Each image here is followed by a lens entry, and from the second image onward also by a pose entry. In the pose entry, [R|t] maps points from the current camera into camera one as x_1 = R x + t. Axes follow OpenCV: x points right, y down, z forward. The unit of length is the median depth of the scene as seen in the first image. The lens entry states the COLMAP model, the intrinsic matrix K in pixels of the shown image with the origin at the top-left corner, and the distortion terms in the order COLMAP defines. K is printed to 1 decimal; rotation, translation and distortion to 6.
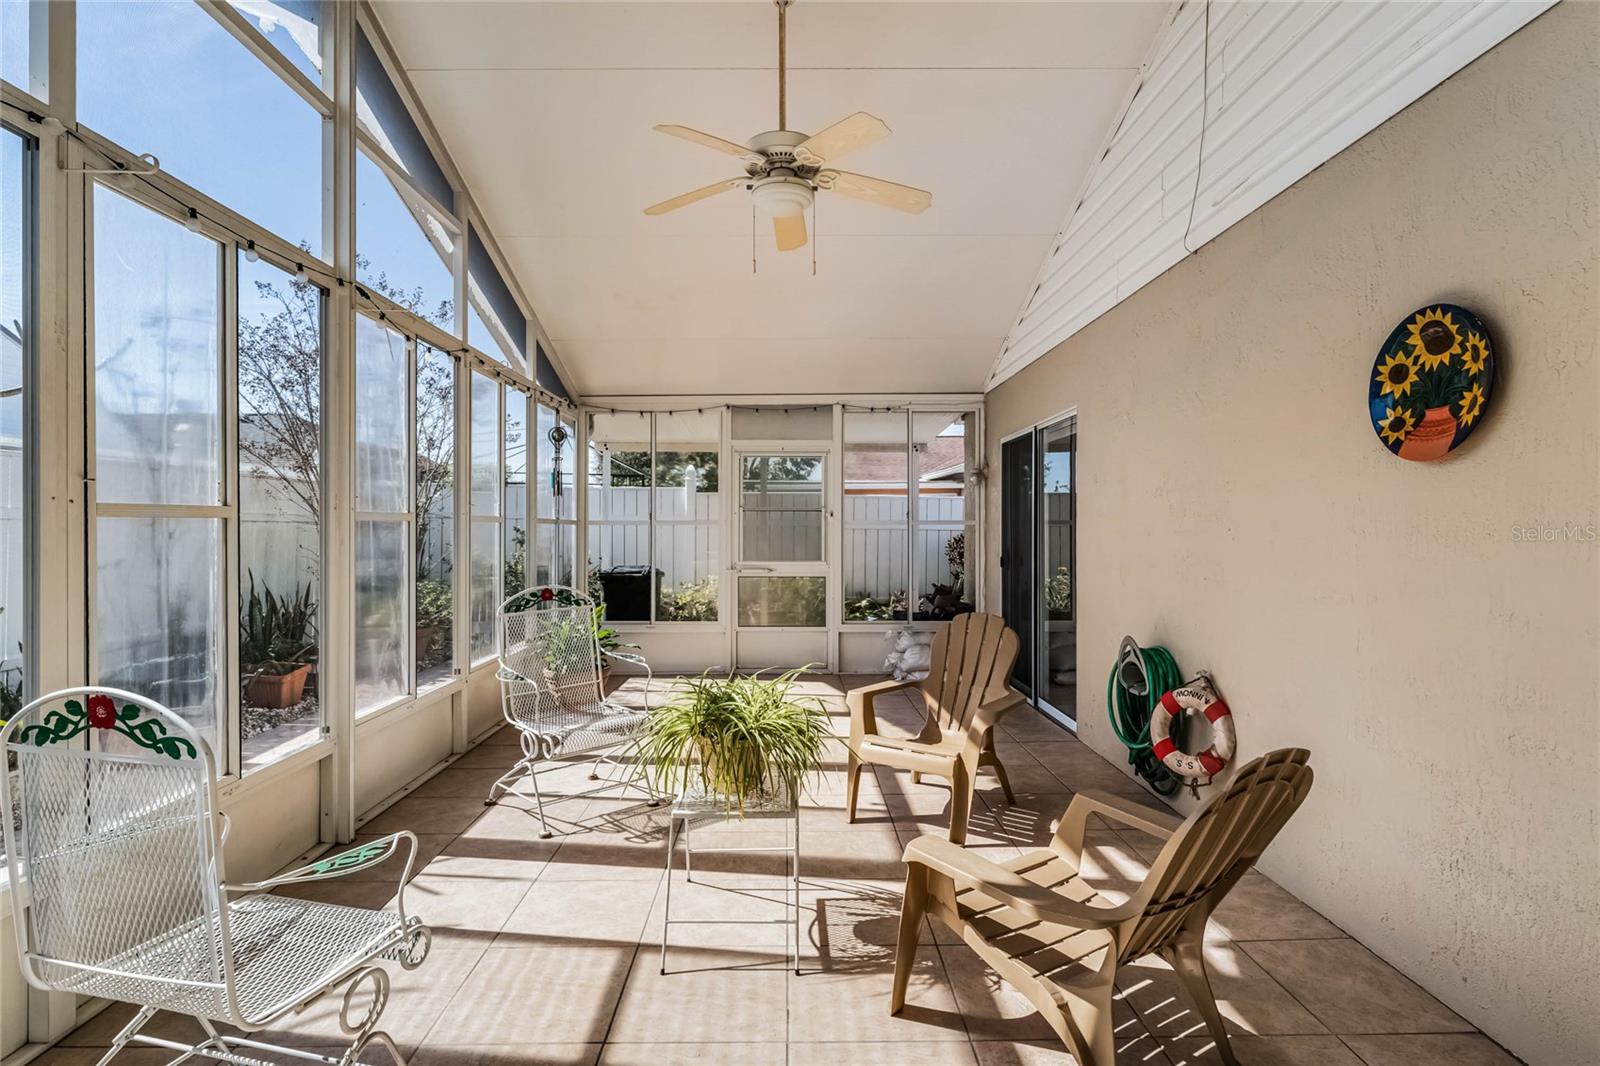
lens RADIAL K [[790.1, 0, 795.3], [0, 790.1, 536.5], [0, 0, 1]] dist [0.000062, 0.000032]
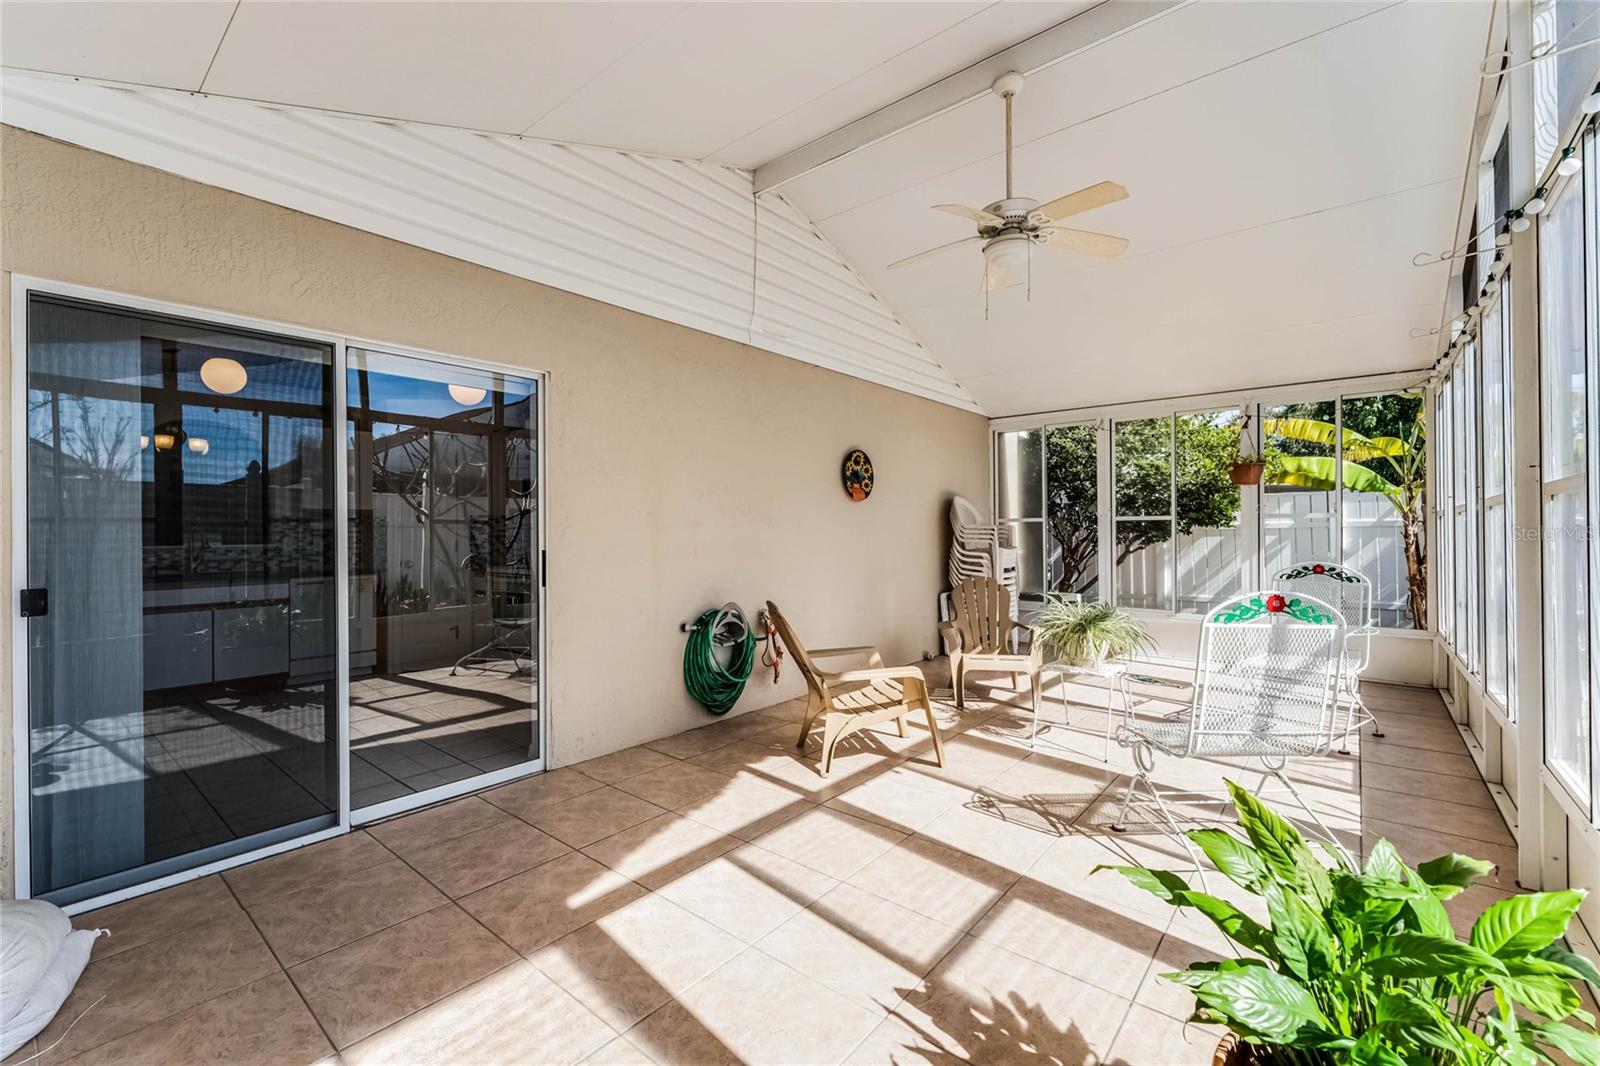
lens RADIAL K [[670.1, 0, 789.2], [0, 670.1, 533.8], [0, 0, 1]] dist [-0.006362, -0.000623]
pose [[-0.753151, 0.003865, 0.657836, -0.462049], [0.012752, 0.999881, 0.008726, 0.001583], [-0.657724, 0.014961, -0.753110, 2.100368]]
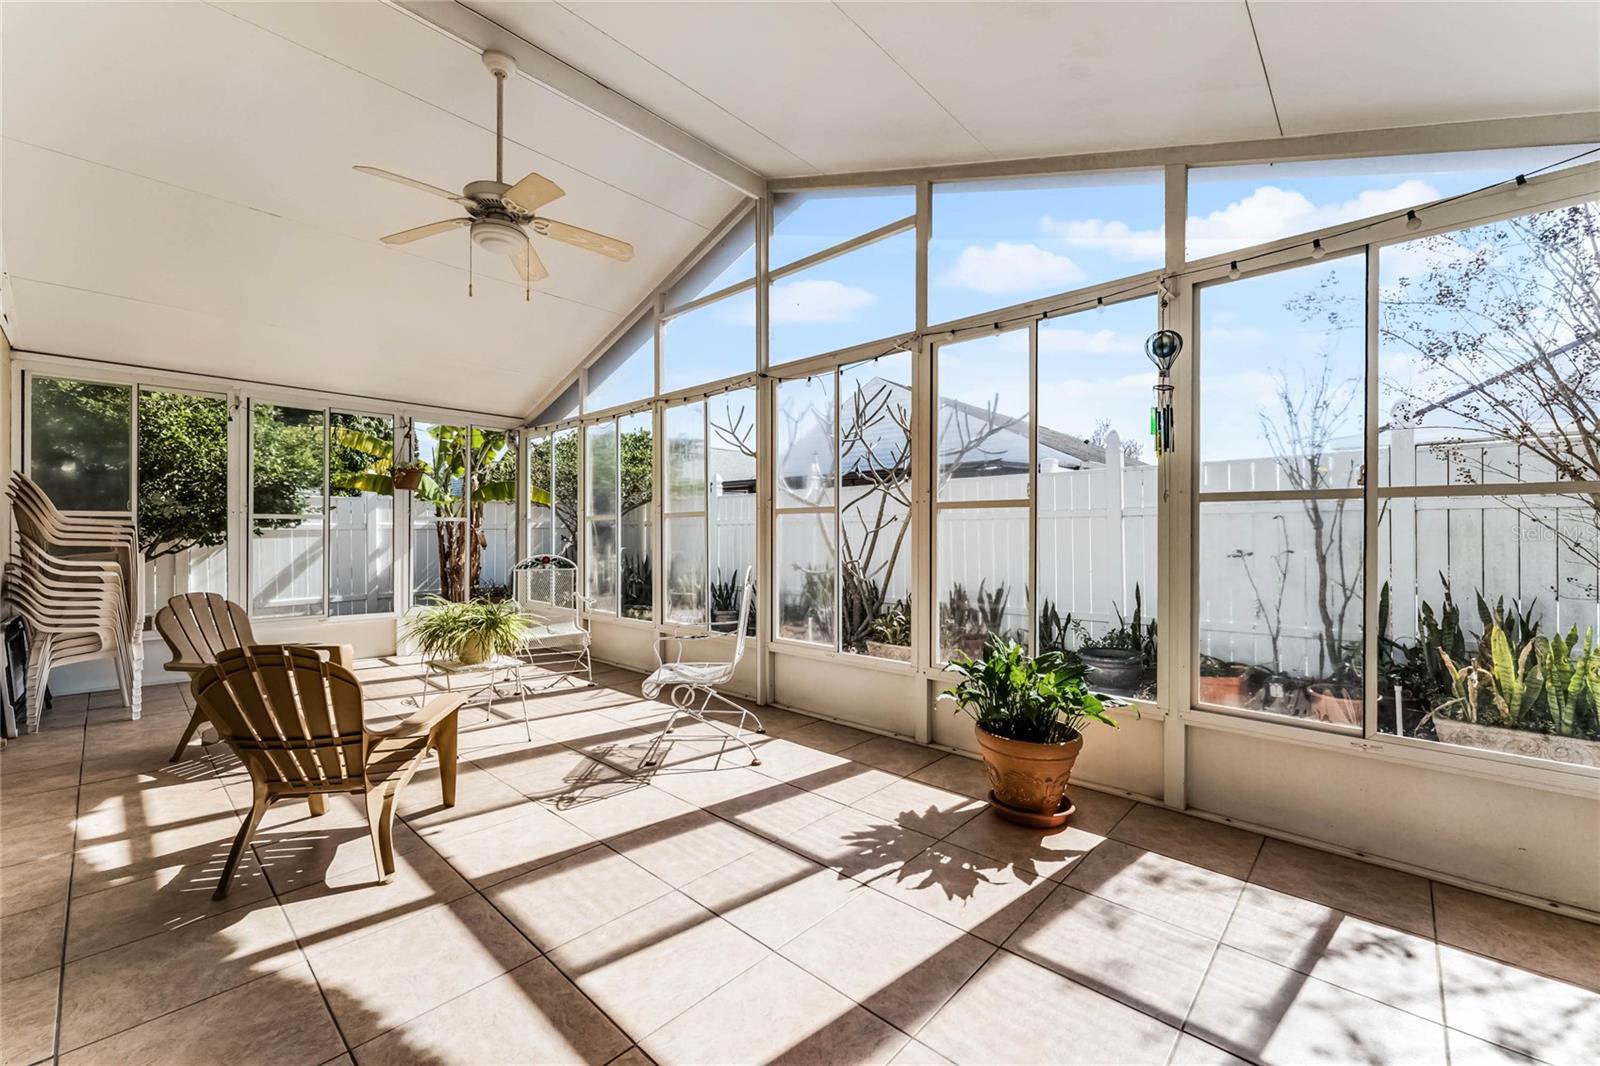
lens RADIAL K [[644.8, 0, 790.6], [0, 644.8, 527.9], [0, 0, 1]] dist [0.000792, -0.000041]
pose [[-0.688866, -0.005788, -0.724865, 0.403500], [-0.007322, 0.999973, -0.001027, 0.009308], [0.724851, 0.004600, -0.688890, 2.065923]]
